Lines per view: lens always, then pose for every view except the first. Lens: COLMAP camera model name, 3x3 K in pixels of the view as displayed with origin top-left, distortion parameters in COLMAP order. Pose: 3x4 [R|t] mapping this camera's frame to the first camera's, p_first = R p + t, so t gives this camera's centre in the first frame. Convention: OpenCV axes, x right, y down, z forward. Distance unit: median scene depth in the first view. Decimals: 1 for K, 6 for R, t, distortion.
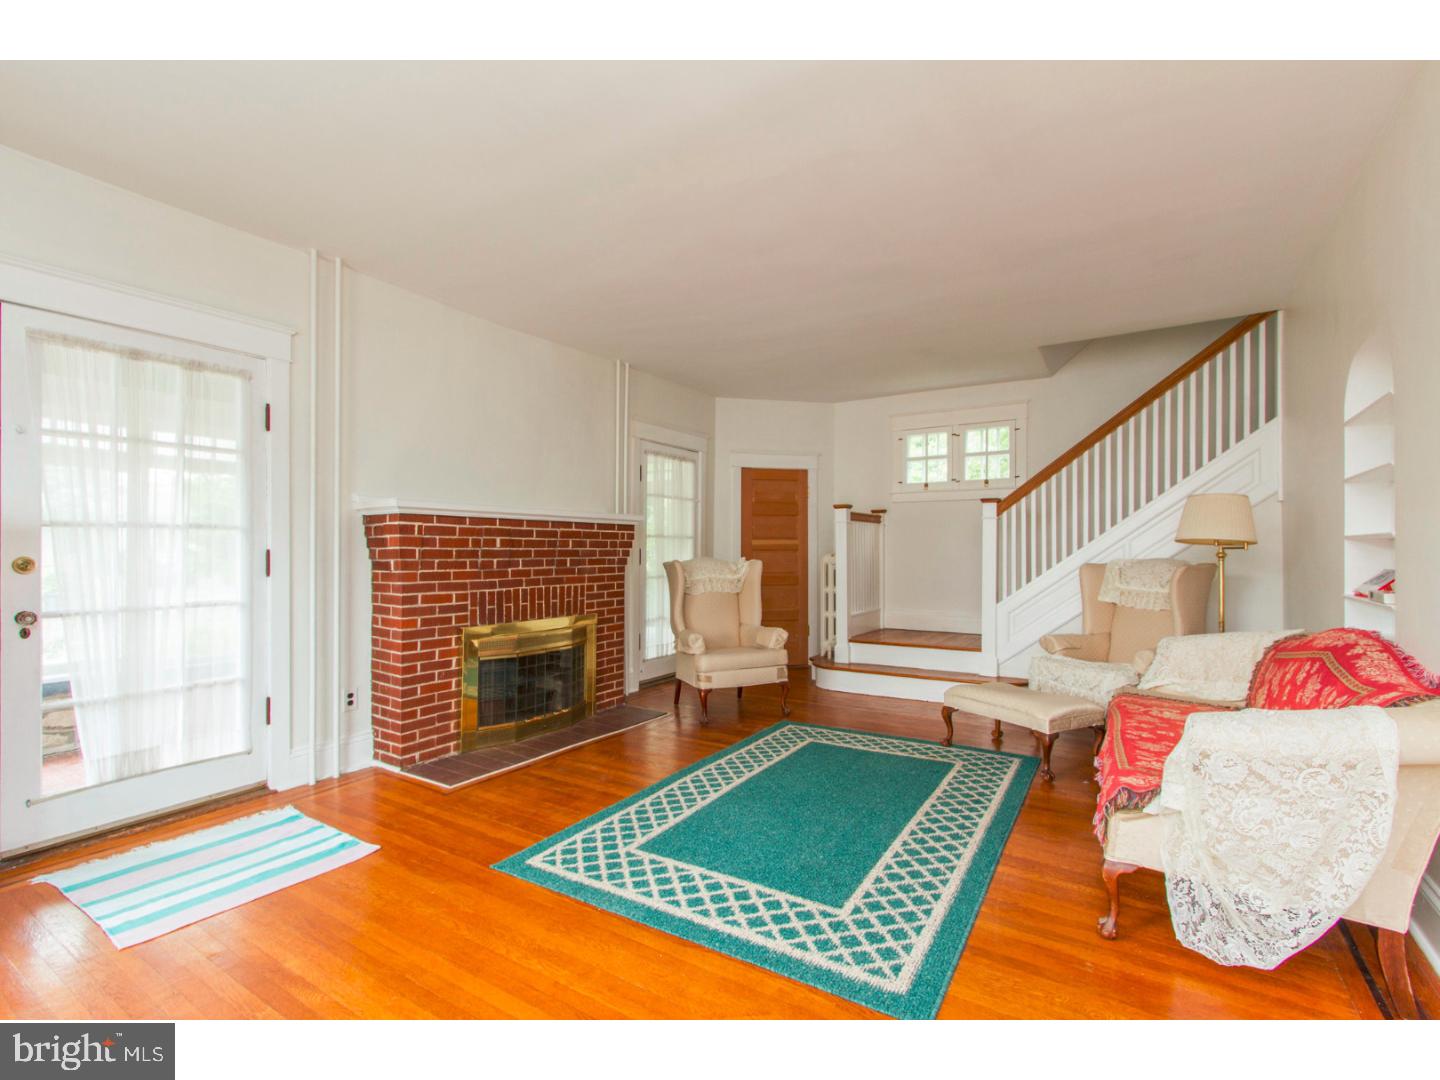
lens RADIAL K [[673.8, 0, 720.0], [0, 673.8, 557.2], [0, 0, 1]] dist [0.000590, -0.000519]
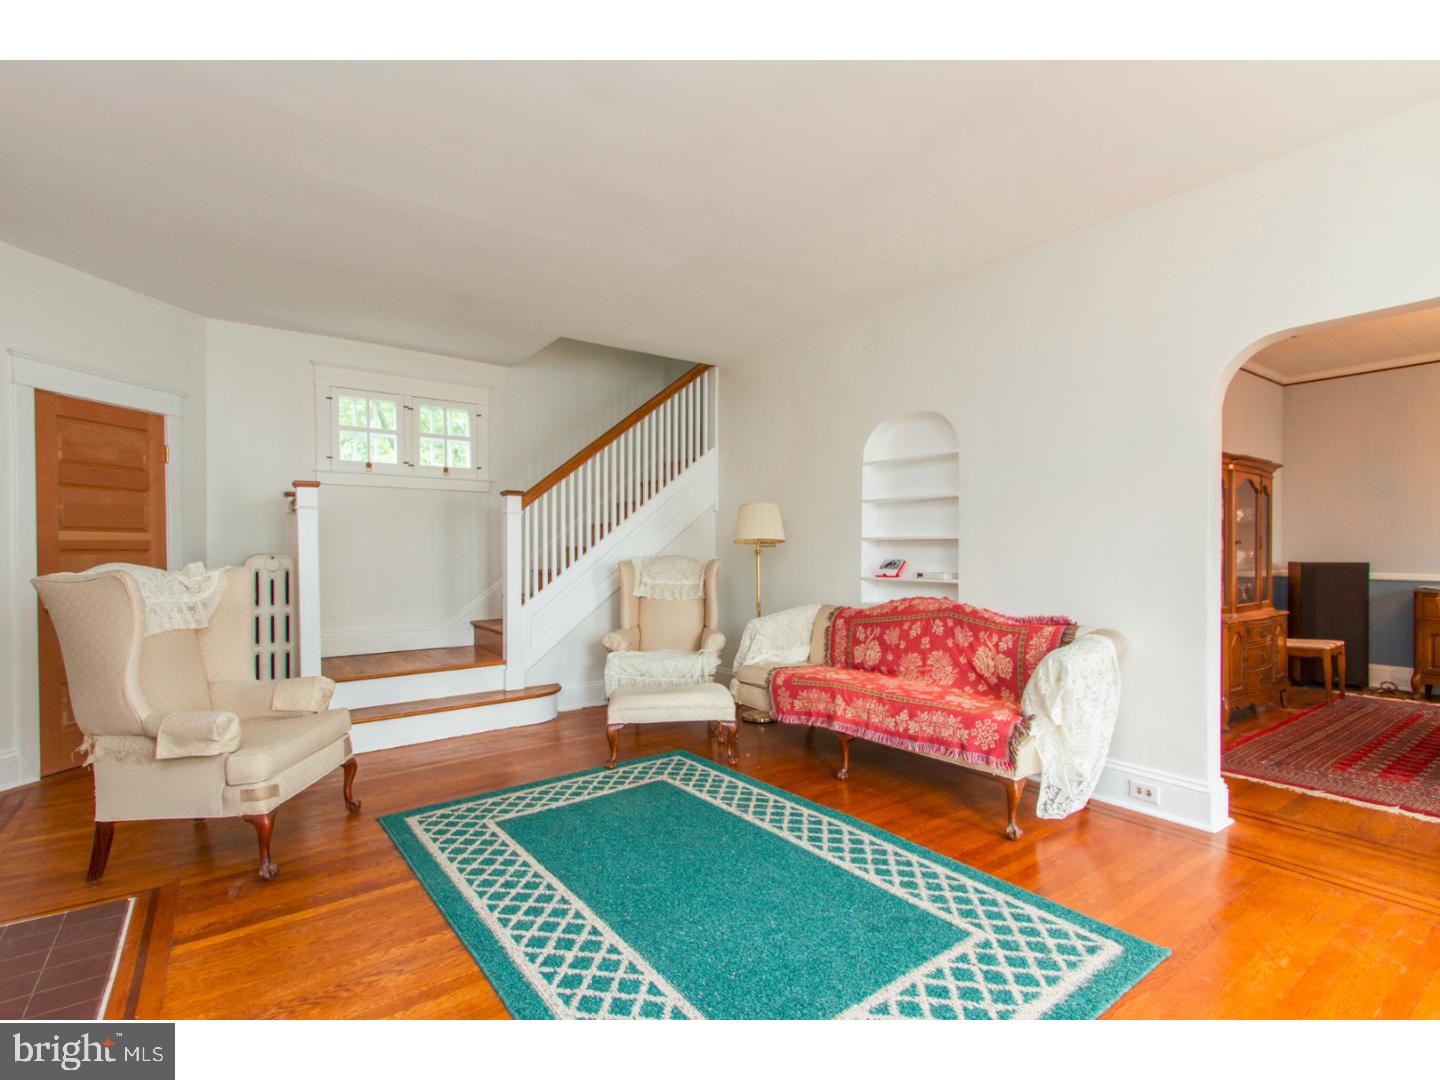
lens RADIAL K [[680.2, 0, 720.7], [0, 680.2, 569.6], [0, 0, 1]] dist [0.002529, -0.000026]
pose [[0.360739, -0.027840, 0.932251, -0.539920], [0.015072, 0.999598, 0.024019, -0.001038], [-0.932545, 0.005386, 0.361013, 0.665936]]
